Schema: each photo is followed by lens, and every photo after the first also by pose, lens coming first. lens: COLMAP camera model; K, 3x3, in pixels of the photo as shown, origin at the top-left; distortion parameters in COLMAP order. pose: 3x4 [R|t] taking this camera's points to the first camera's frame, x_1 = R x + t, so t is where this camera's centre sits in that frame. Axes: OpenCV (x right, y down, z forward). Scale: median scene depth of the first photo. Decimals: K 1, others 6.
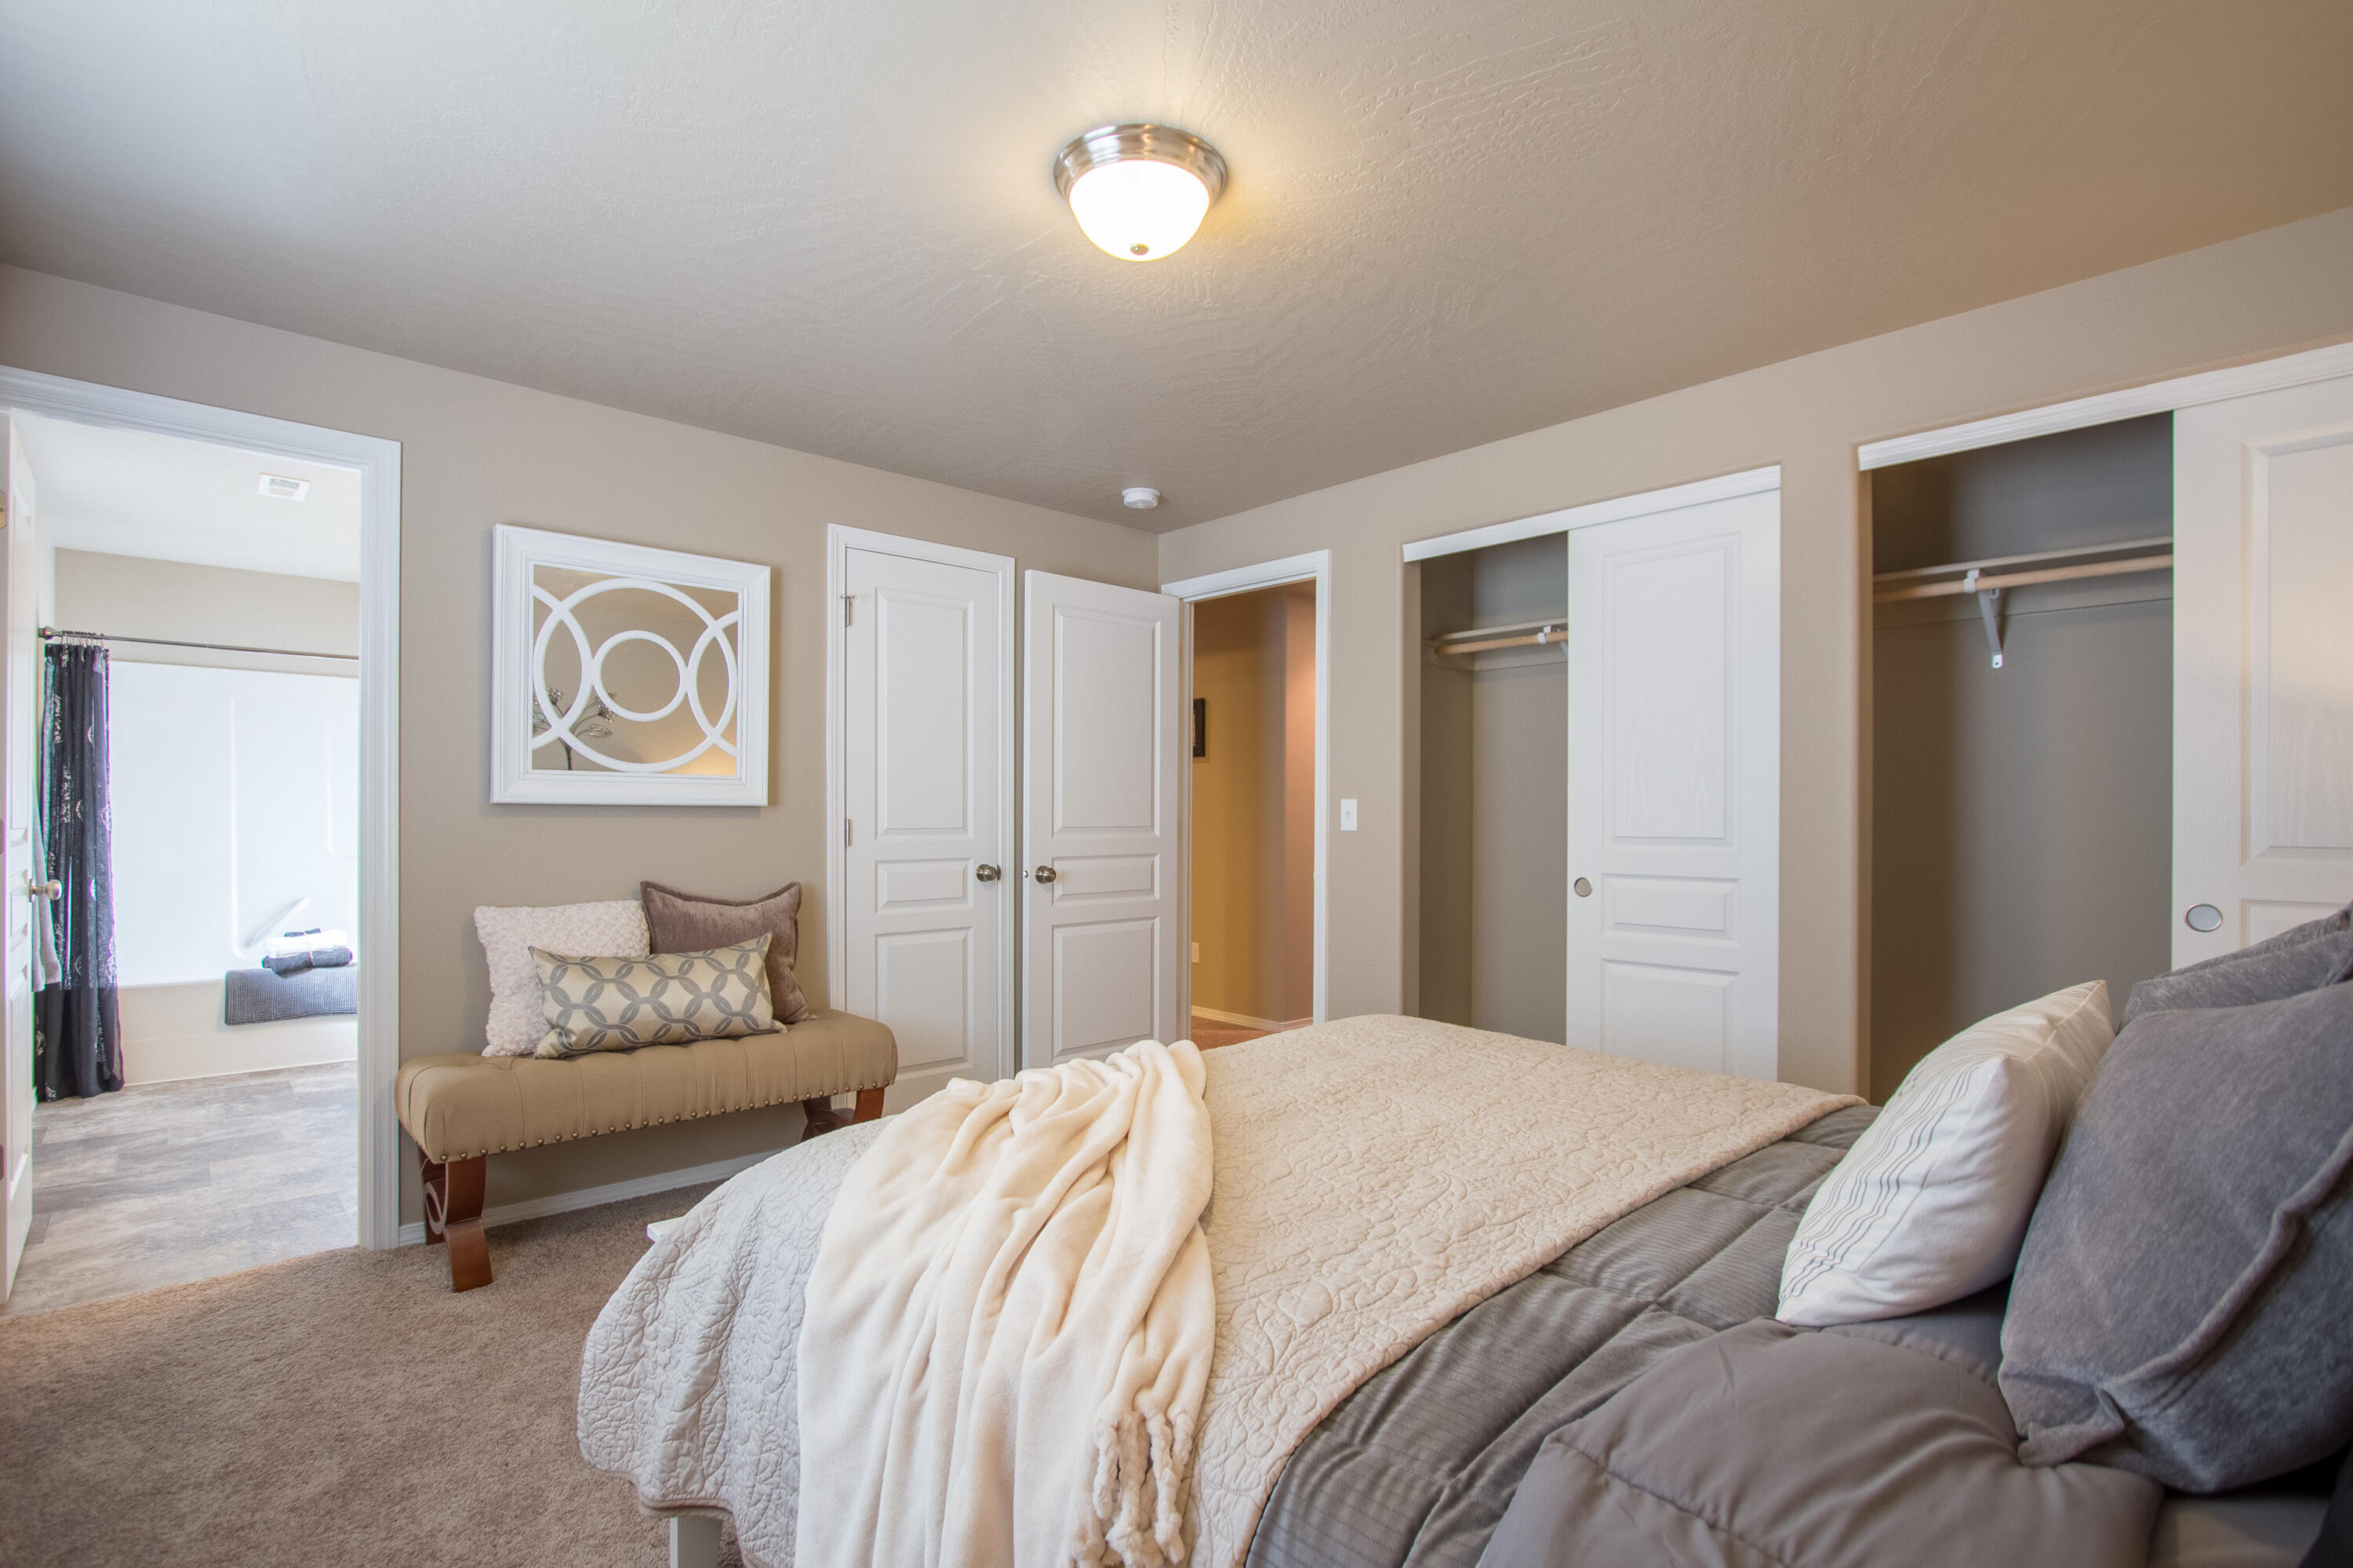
lens RADIAL K [[1087.8, 0, 1167.3], [0, 1087.8, 803.1], [0, 0, 1]] dist [-0.021150, -0.000104]
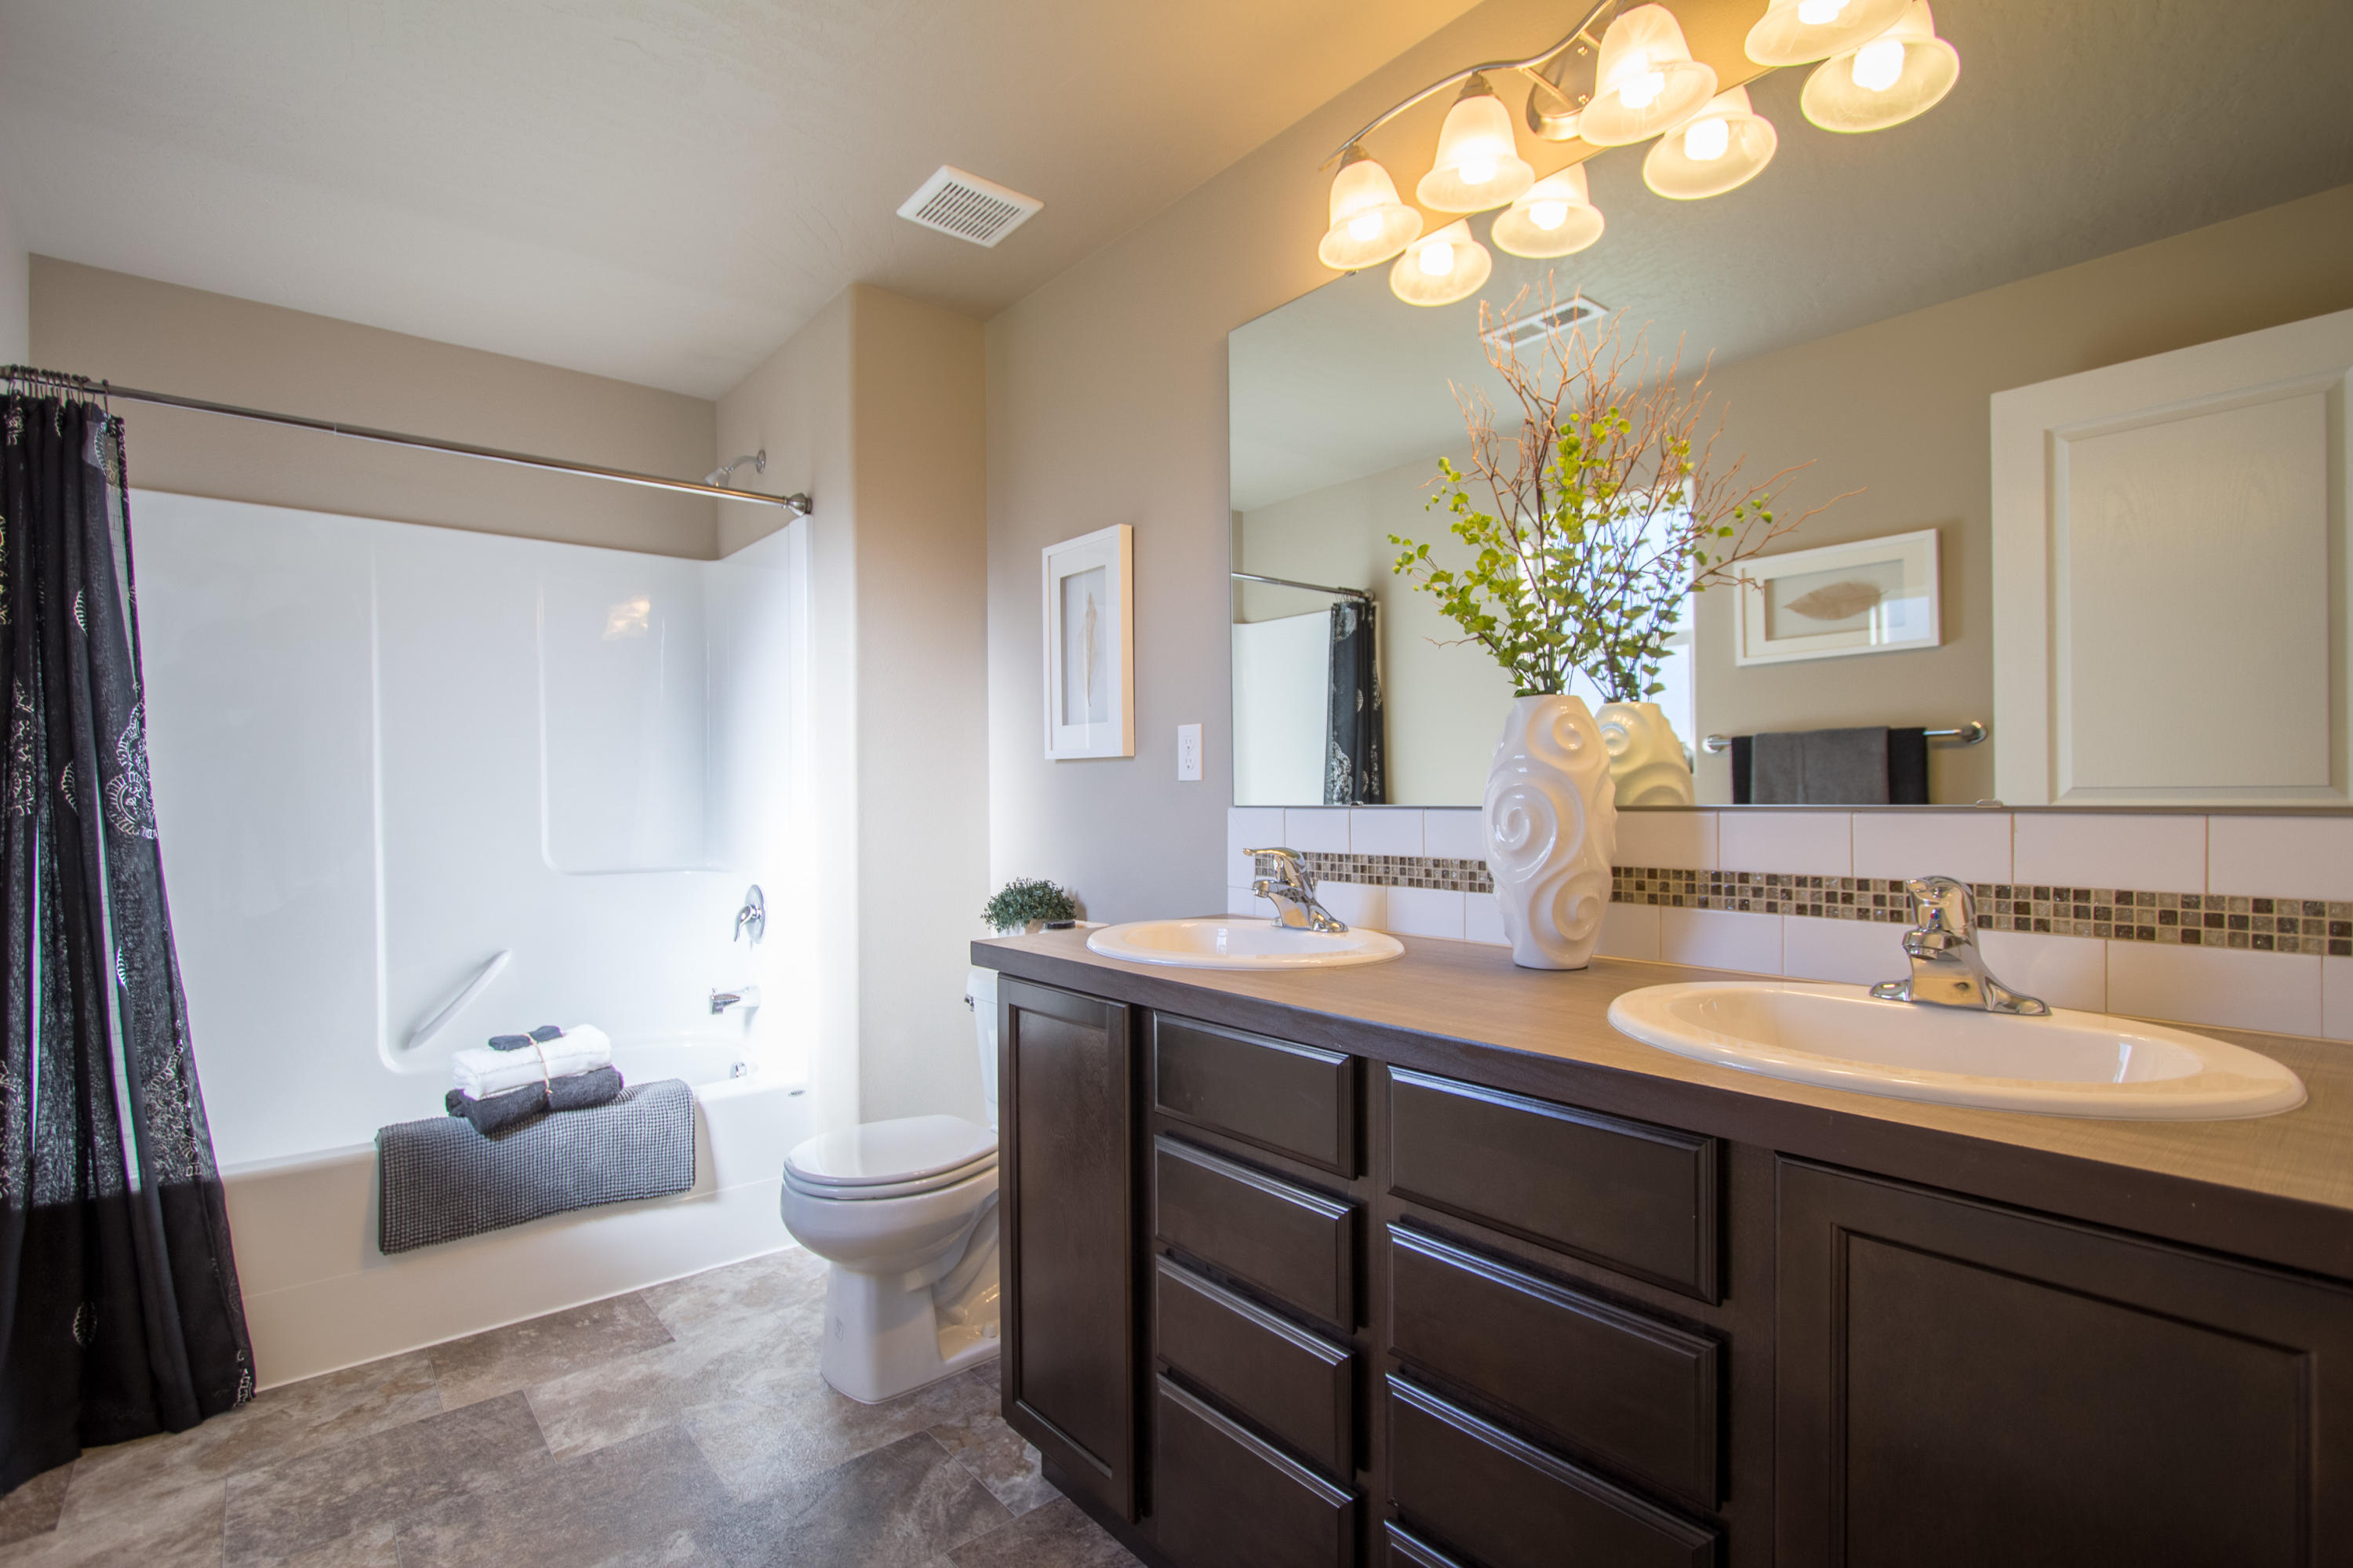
lens RADIAL K [[1087.8, 0, 1185.7], [0, 1087.8, 781.3], [0, 0, 1]] dist [-0.021150, -0.000104]
pose [[0.999343, -0.003723, -0.036054, -0.505457], [0.003826, 0.999989, 0.002778, 0.005283], [0.036043, -0.002914, 0.999346, 0.540415]]
